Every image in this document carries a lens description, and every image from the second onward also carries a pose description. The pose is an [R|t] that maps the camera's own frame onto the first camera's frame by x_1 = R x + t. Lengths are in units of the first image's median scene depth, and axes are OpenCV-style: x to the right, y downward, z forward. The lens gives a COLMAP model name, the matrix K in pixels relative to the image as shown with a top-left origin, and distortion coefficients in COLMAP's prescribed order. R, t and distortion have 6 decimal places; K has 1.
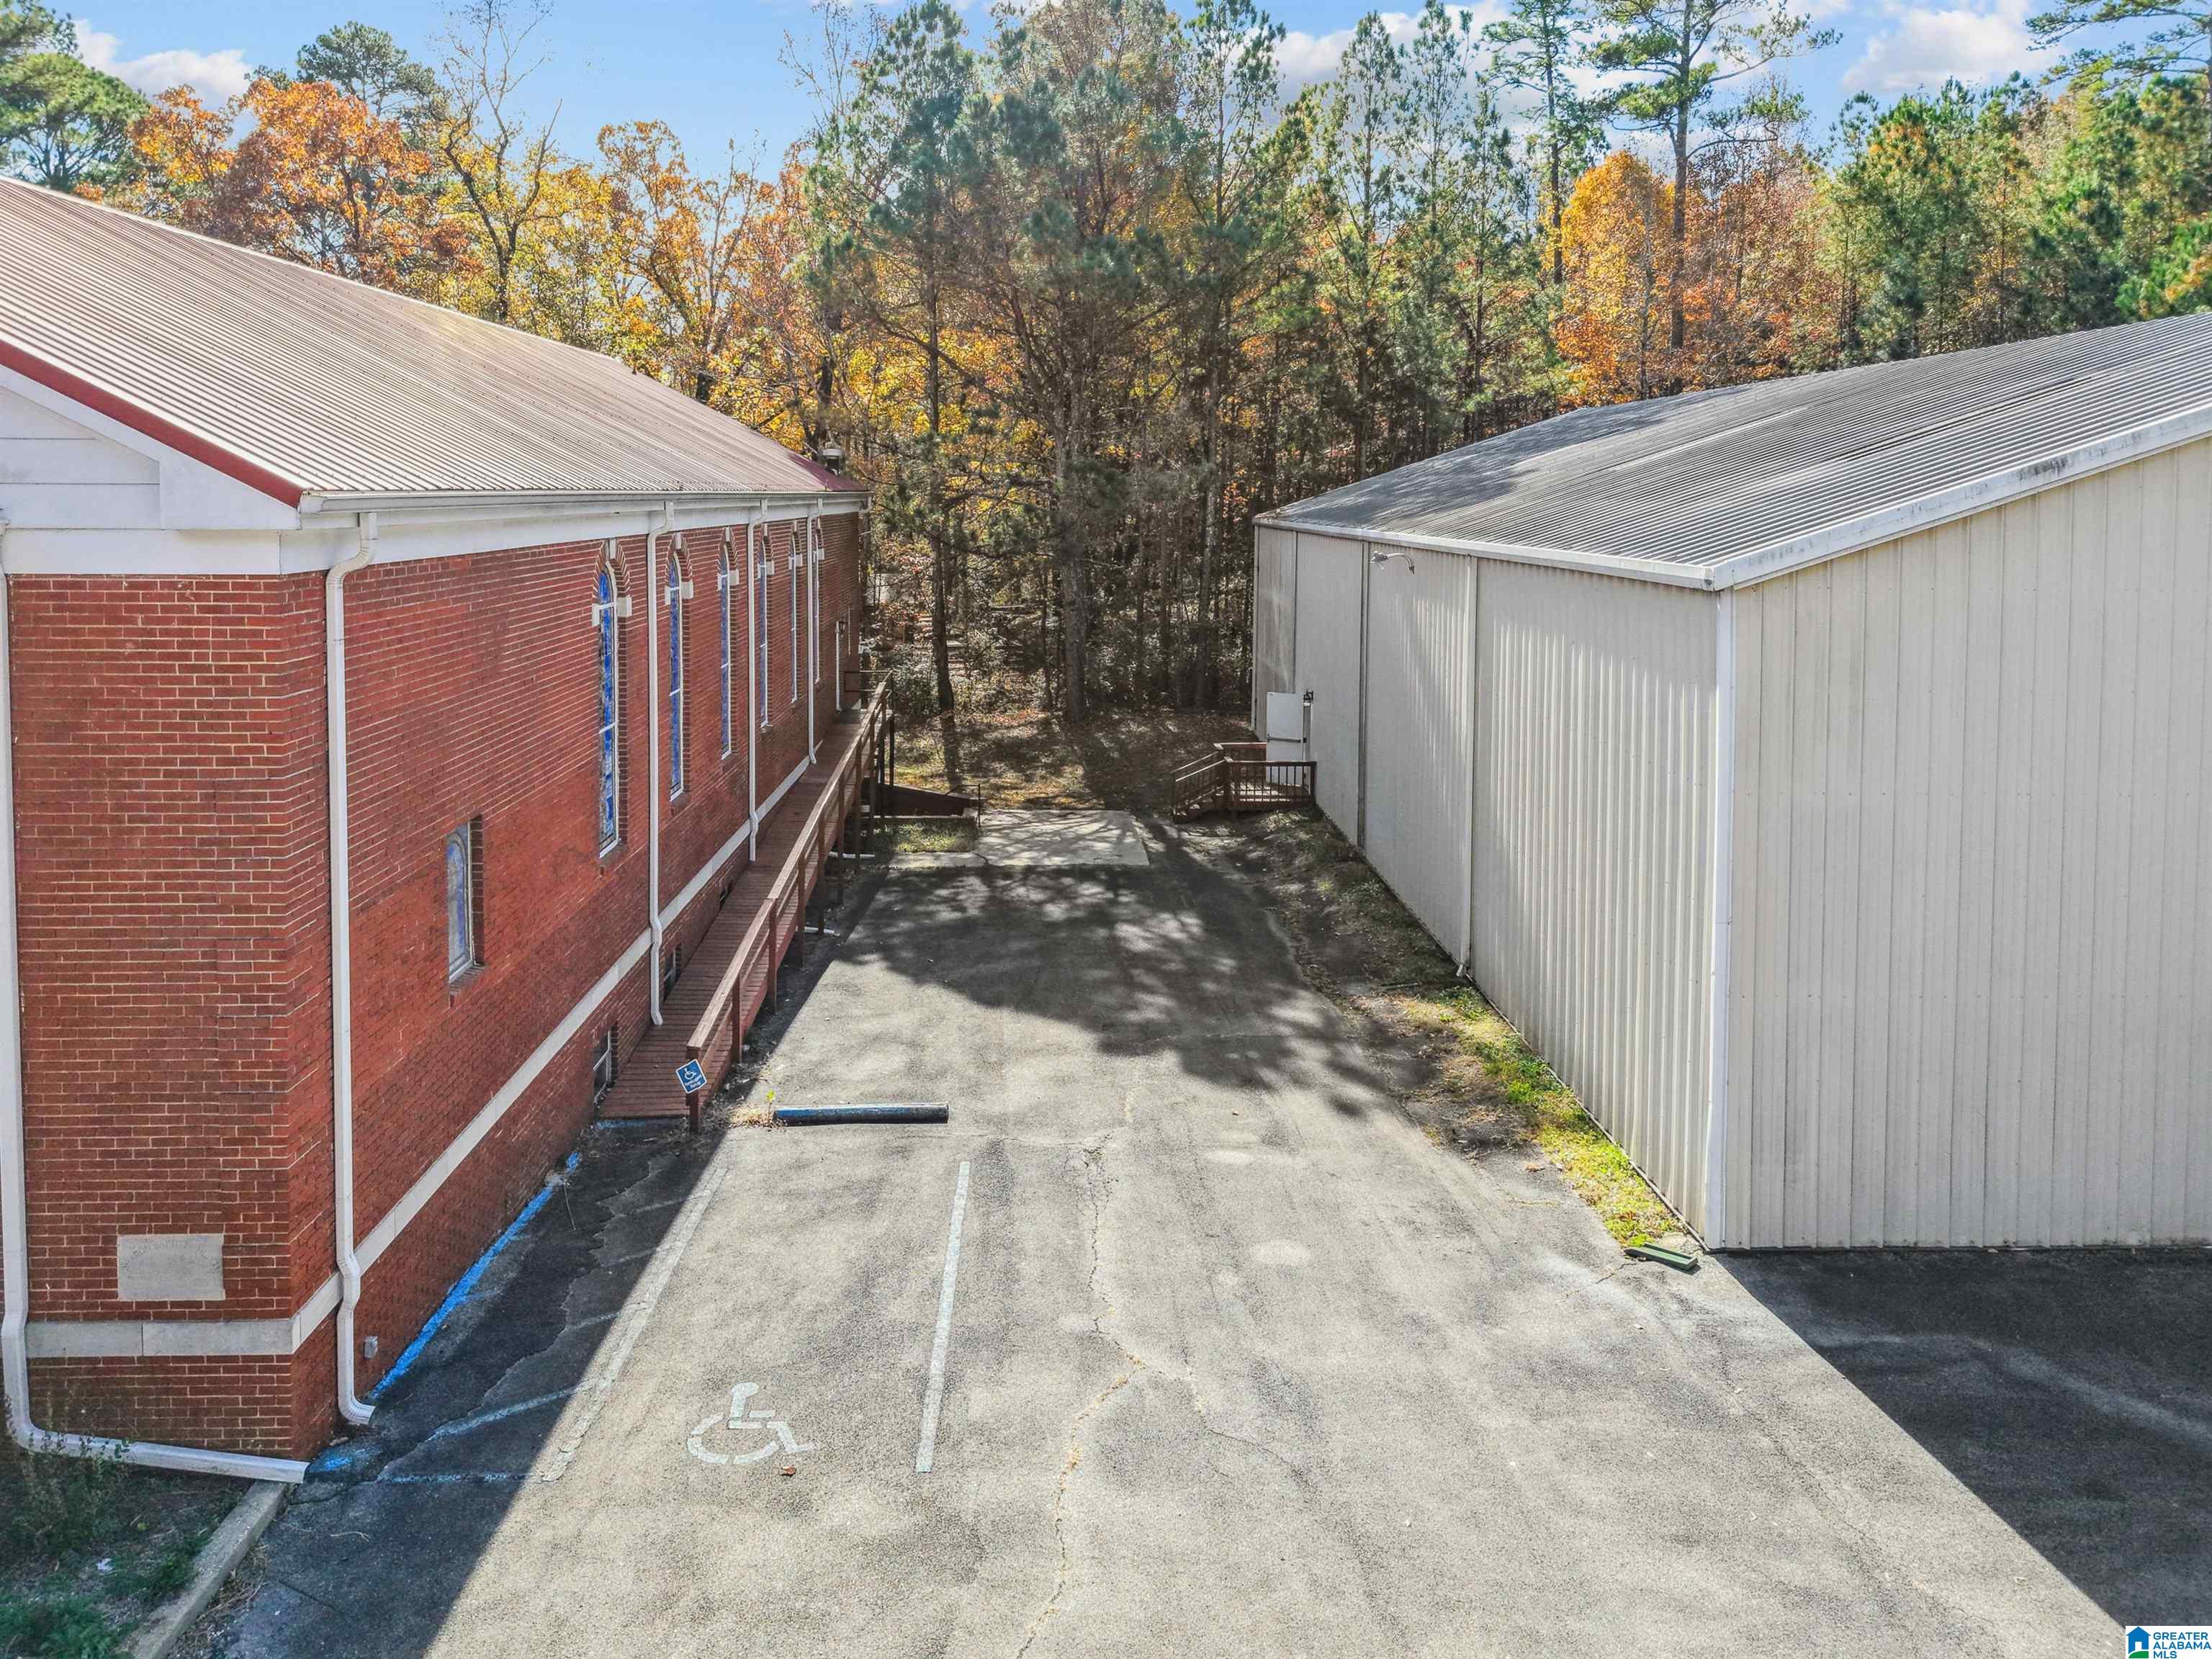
lens RADIAL K [[1551.0, 0, 1098.2], [0, 1551.0, 569.2], [0, 0, 1]] dist [0.012900, -0.004508]
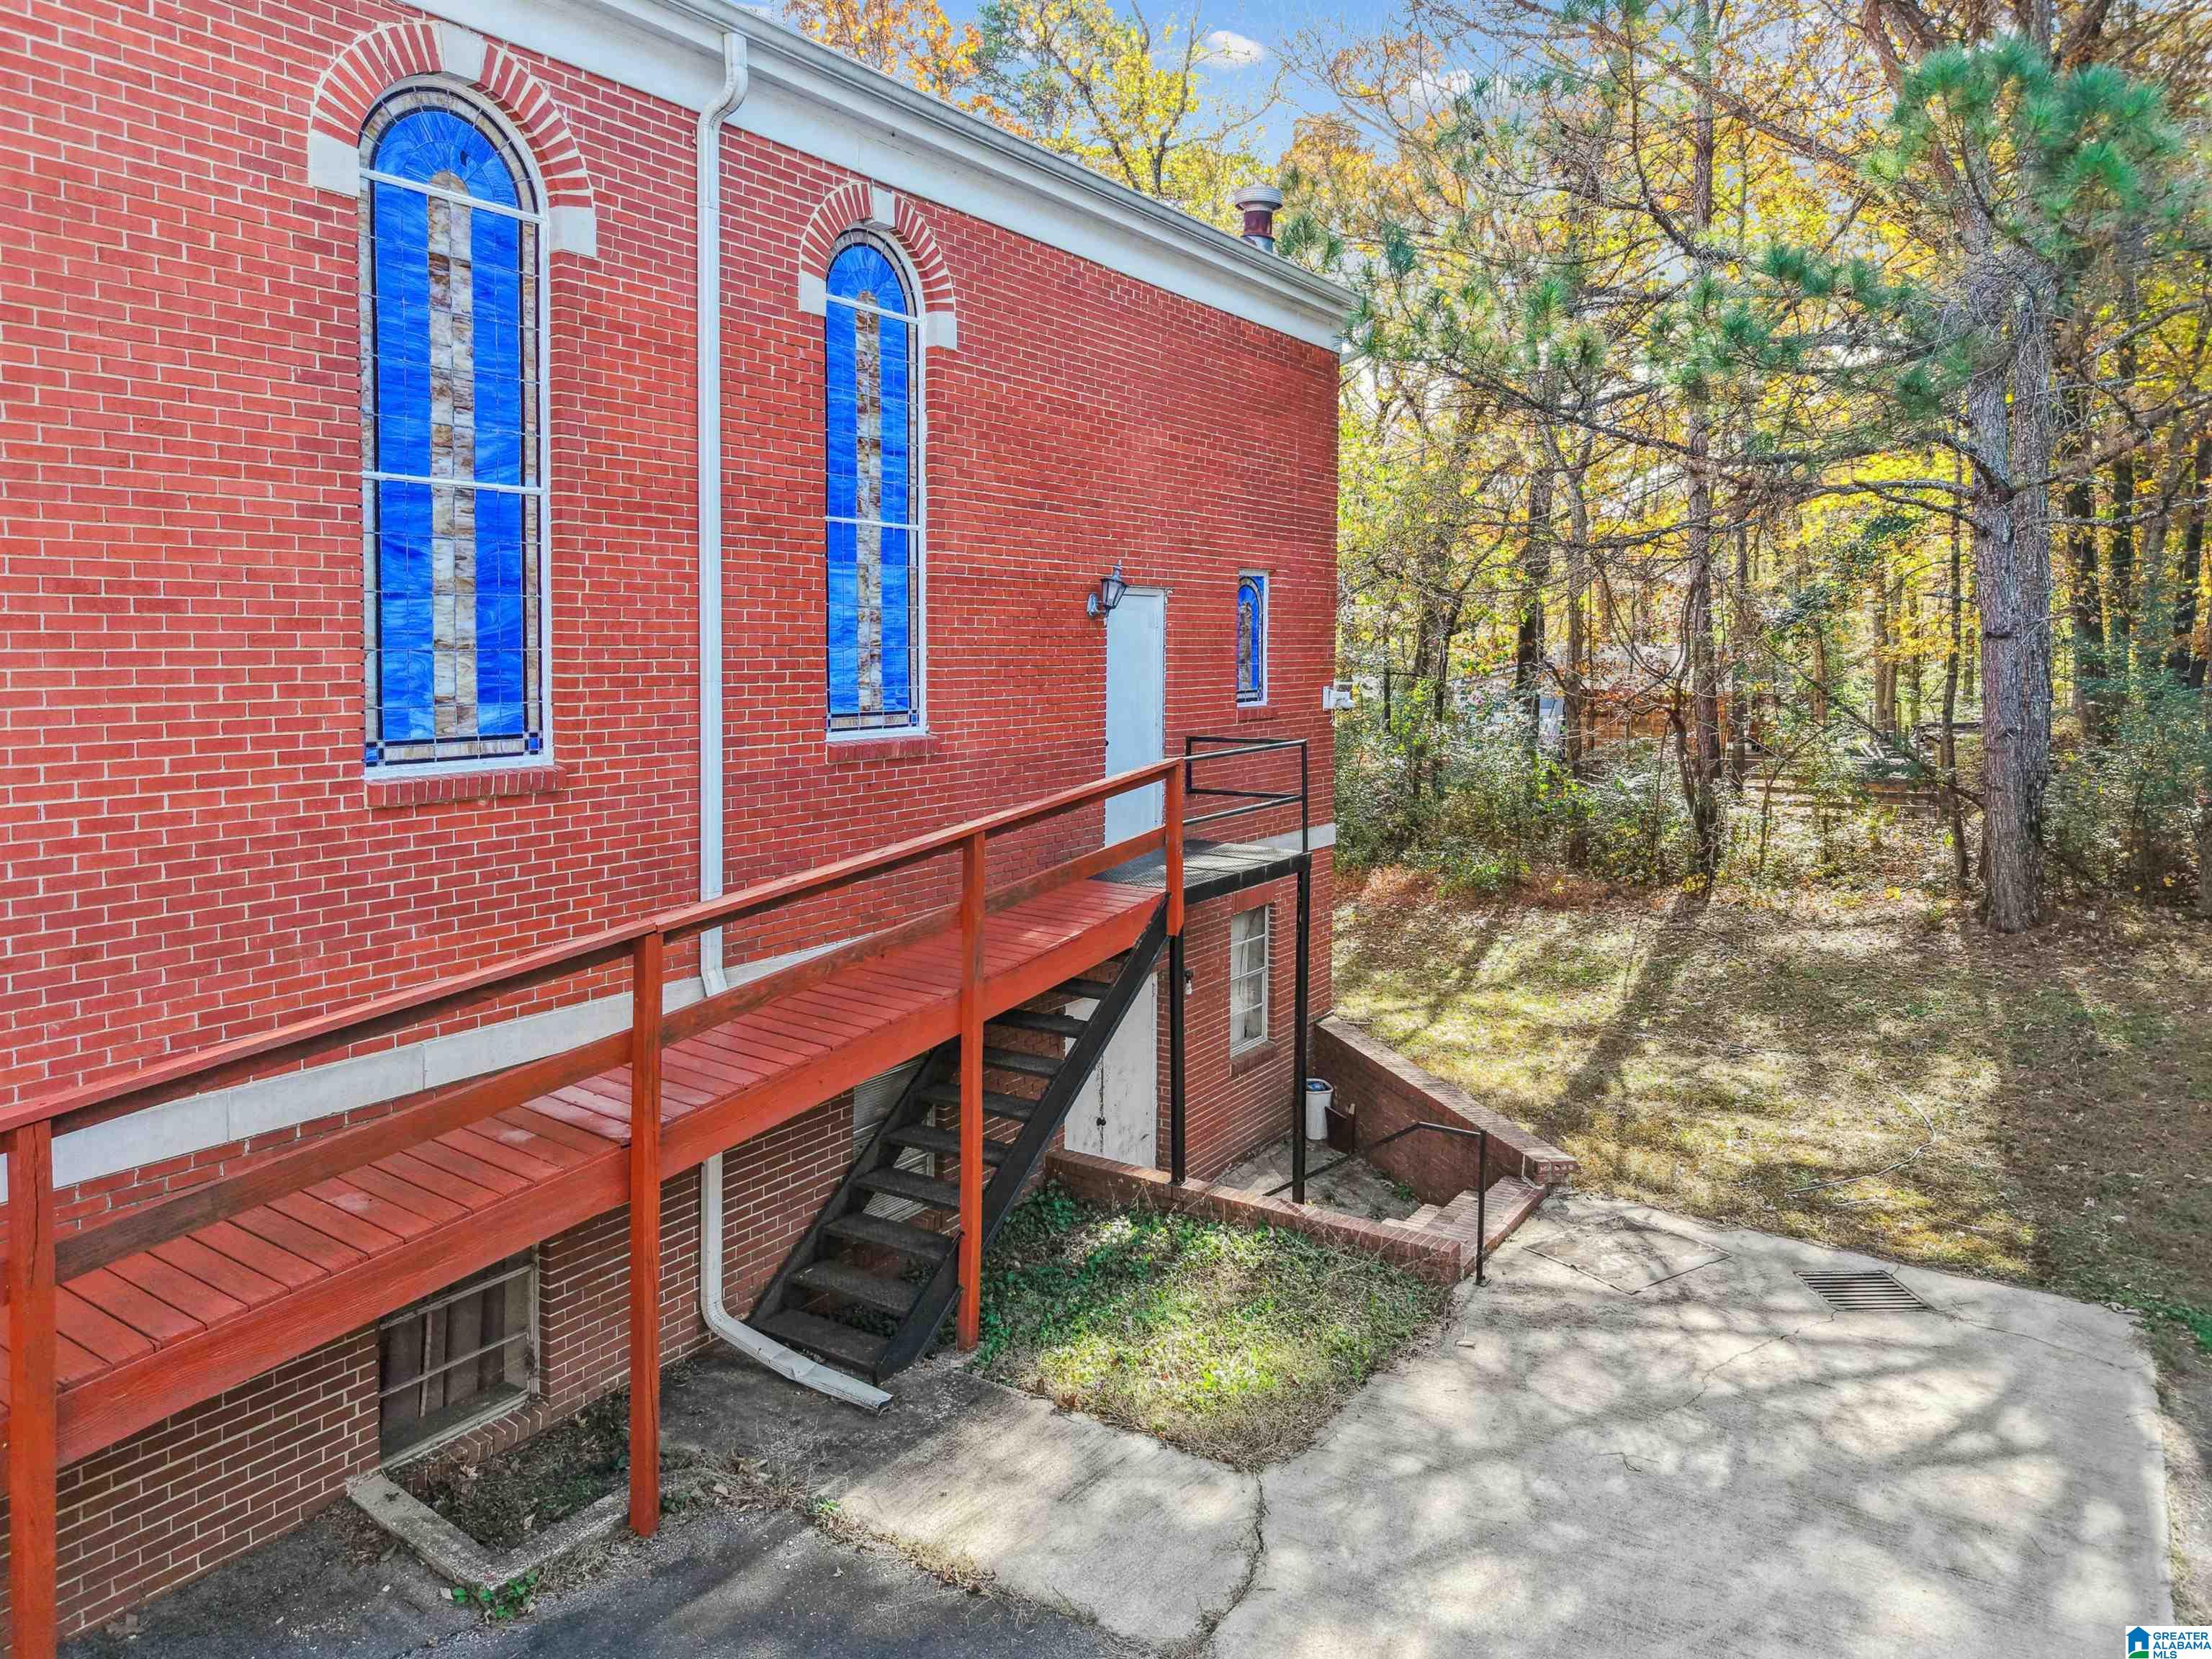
lens RADIAL K [[1537.5, 0, 1100.3], [0, 1537.5, 701.4], [0, 0, 1]] dist [-0.000249, 0.001417]
pose [[0.822230, 0.022957, -0.568693, 0.047457], [-0.028209, 0.999602, -0.000433, 0.122201], [0.568456, 0.016399, 0.822550, 1.443659]]
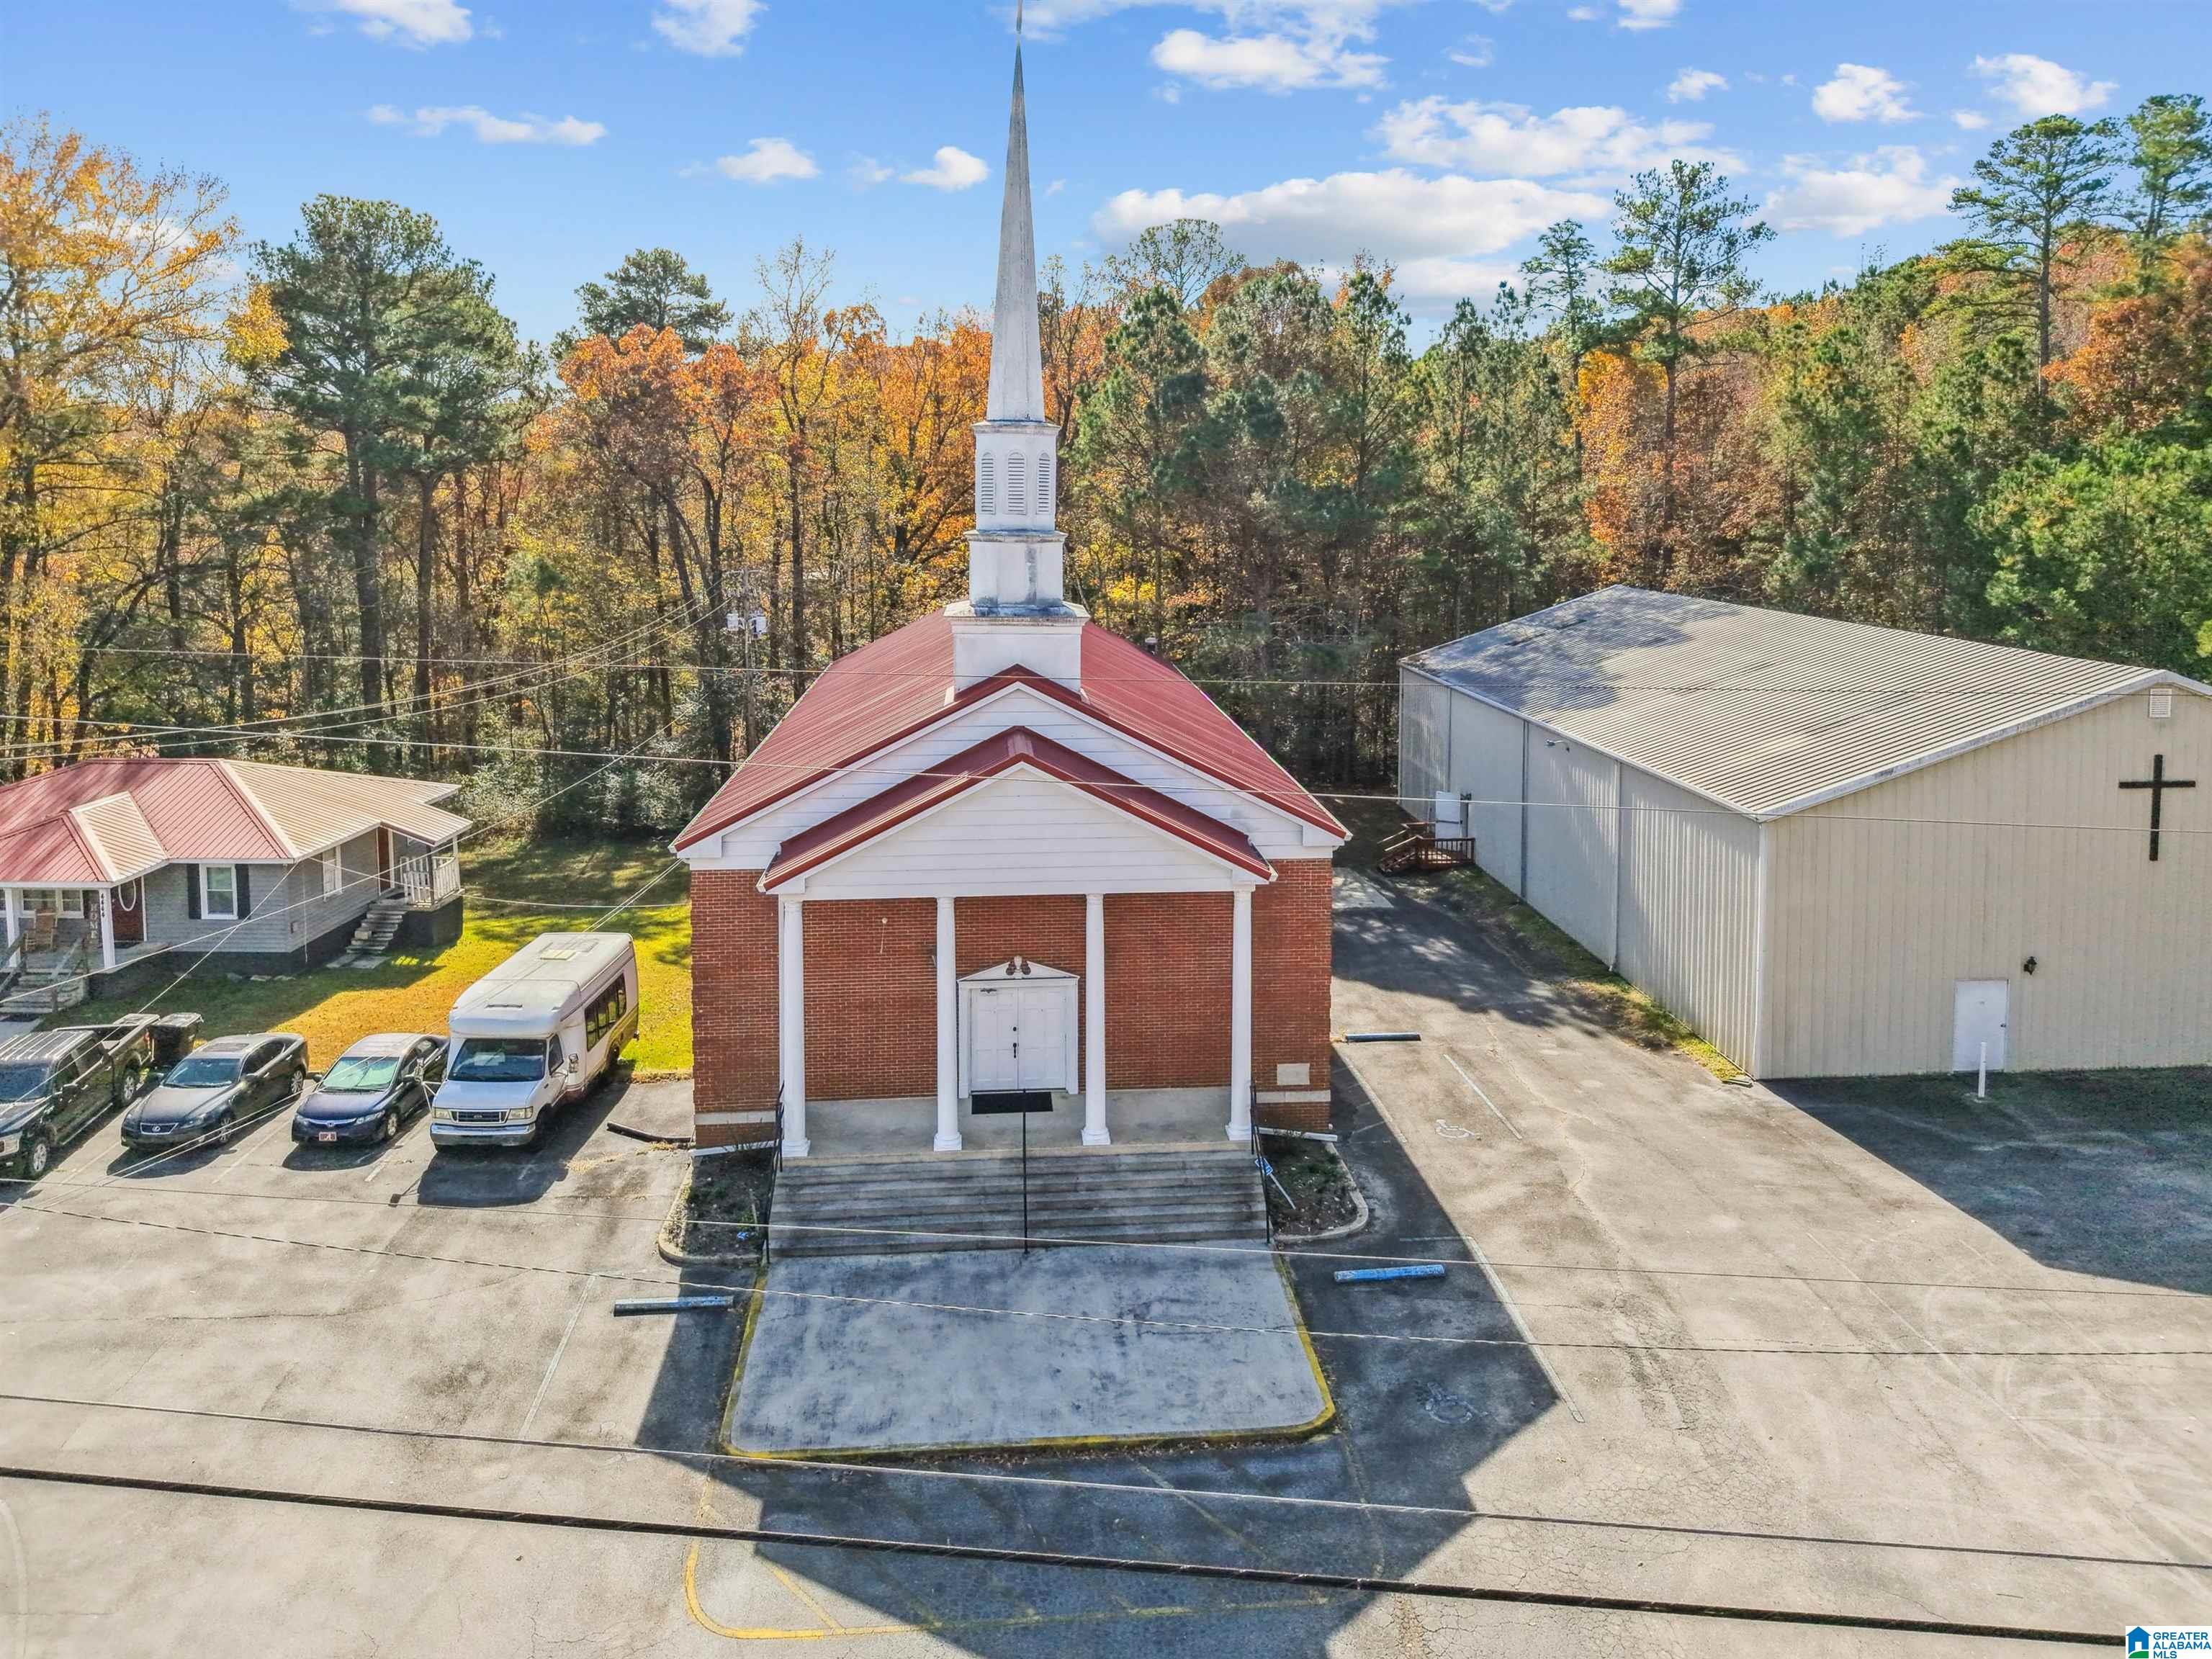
lens RADIAL K [[1522.8, 0, 1107.8], [0, 1522.8, 586.1], [0, 0, 1]] dist [0.004684, 0.000954]
pose [[0.999286, -0.007794, 0.036971, -0.587751], [0.007336, 0.999895, 0.012494, -0.318685], [-0.037064, -0.012214, 0.999238, -1.125065]]
